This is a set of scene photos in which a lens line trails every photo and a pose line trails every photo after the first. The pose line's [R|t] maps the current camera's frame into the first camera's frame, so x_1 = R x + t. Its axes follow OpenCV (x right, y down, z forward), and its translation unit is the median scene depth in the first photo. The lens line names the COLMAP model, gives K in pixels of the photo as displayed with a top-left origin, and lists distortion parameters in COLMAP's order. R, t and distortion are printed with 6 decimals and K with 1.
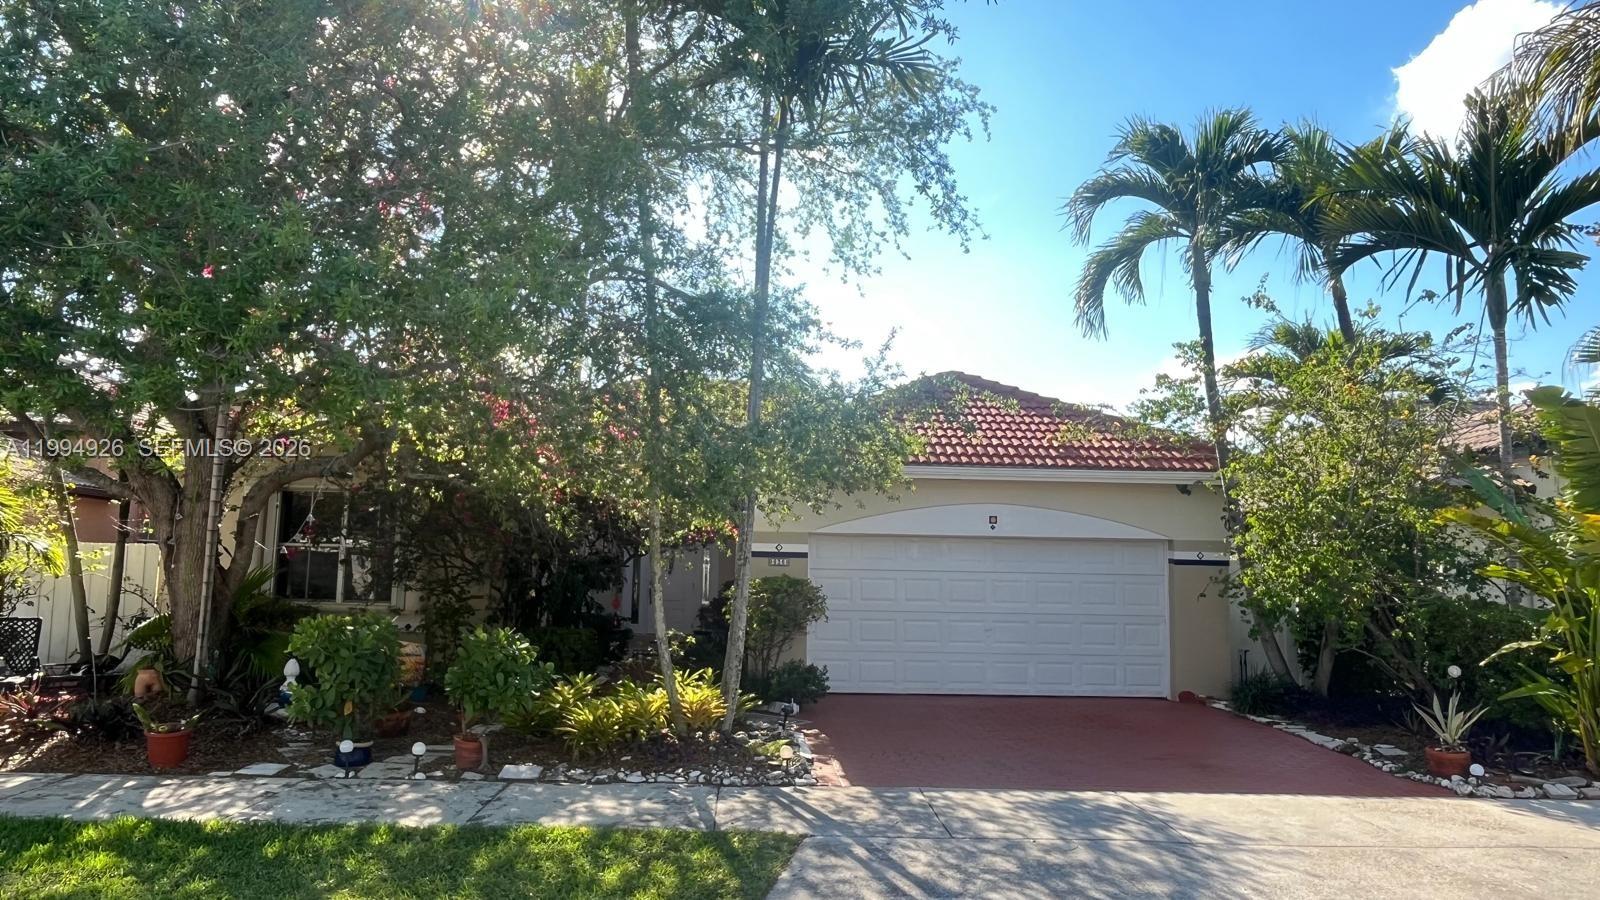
lens RADIAL K [[1105.3, 0, 800.0], [0, 1105.3, 450.0], [0, 0, 1]] dist [0.000358, -0.000314]
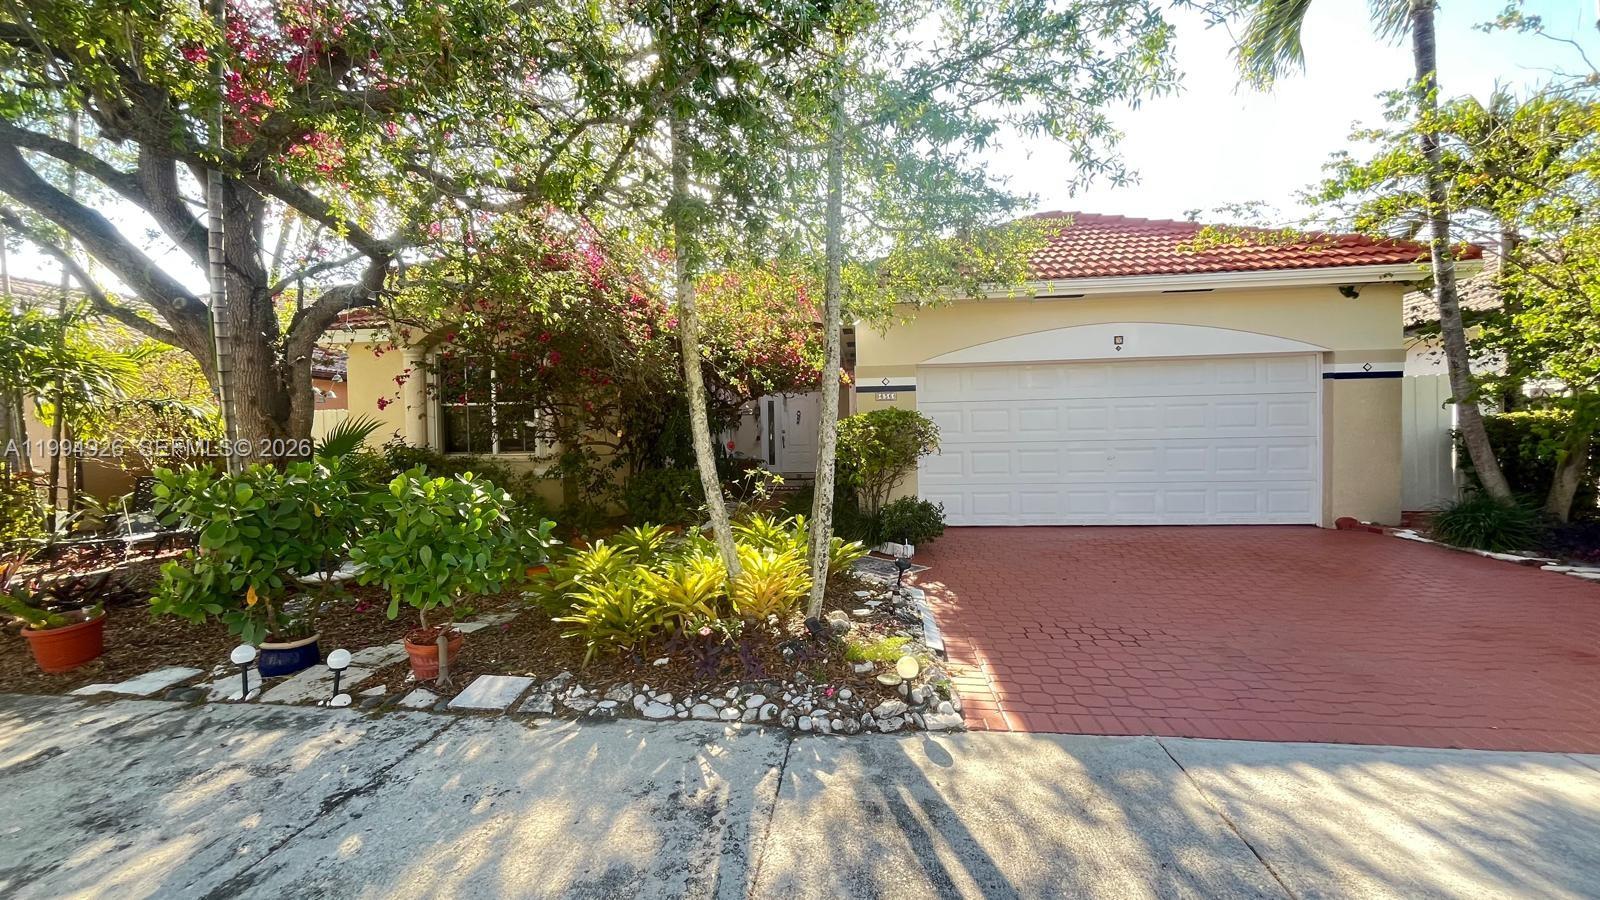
lens RADIAL K [[652.3, 0, 800.0], [0, 652.3, 450.0], [0, 0, 1]] dist [-0.001102, -0.000122]
pose [[0.987352, -0.035881, -0.154429, -0.007663], [0.056017, 0.990180, 0.128086, 0.077680], [0.148317, -0.135117, 0.979666, 0.464367]]
